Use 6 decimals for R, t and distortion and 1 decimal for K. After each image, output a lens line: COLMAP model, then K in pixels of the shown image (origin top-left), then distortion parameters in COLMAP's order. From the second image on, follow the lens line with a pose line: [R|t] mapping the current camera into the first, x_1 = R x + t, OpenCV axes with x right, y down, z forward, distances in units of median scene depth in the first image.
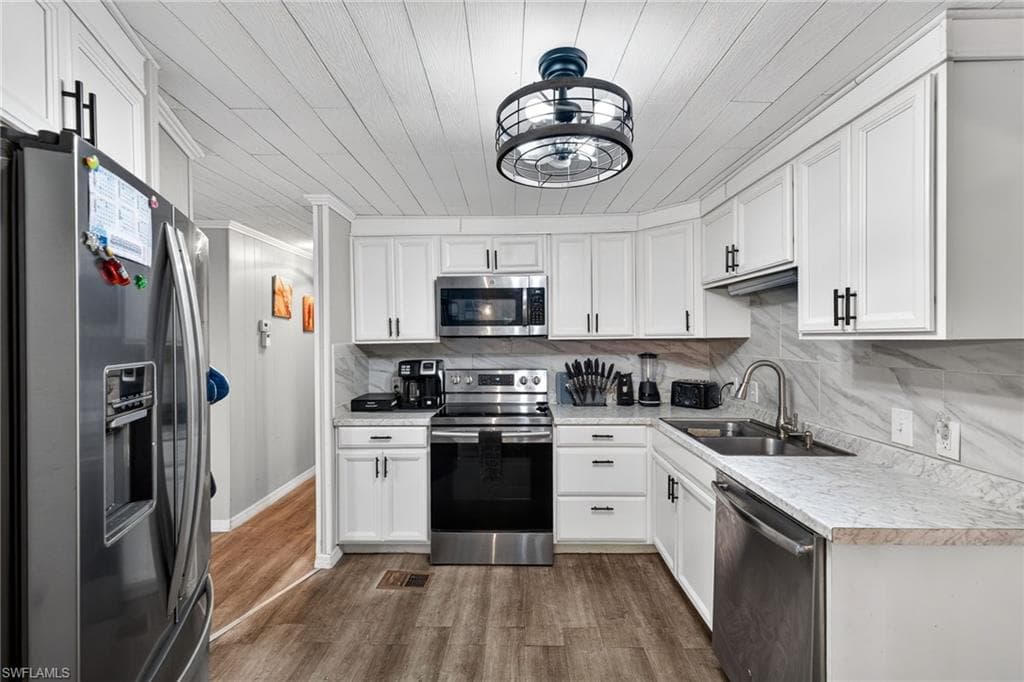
lens RADIAL K [[429.3, 0, 506.1], [0, 429.3, 338.5], [0, 0, 1]] dist [0.004647, 0.000037]
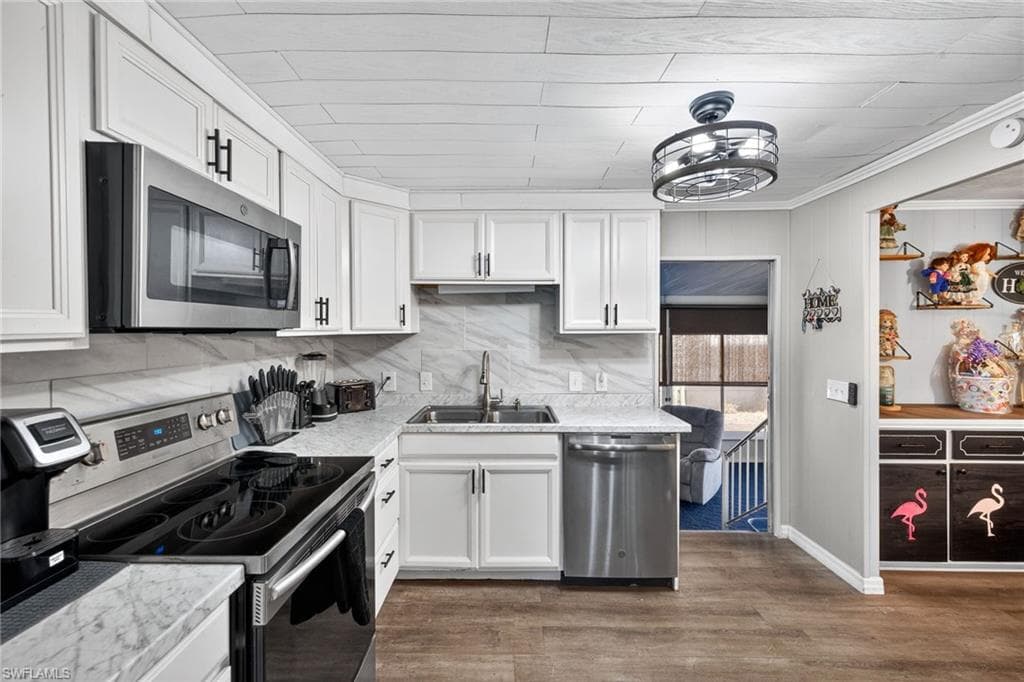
lens RADIAL K [[429.3, 0, 507.4], [0, 429.3, 337.3], [0, 0, 1]] dist [0.004647, 0.000037]
pose [[-0.006575, -0.006259, 0.999959, -0.757114], [0.008135, 0.999947, 0.006313, 0.005312], [-0.999945, 0.008176, -0.006524, 1.132131]]
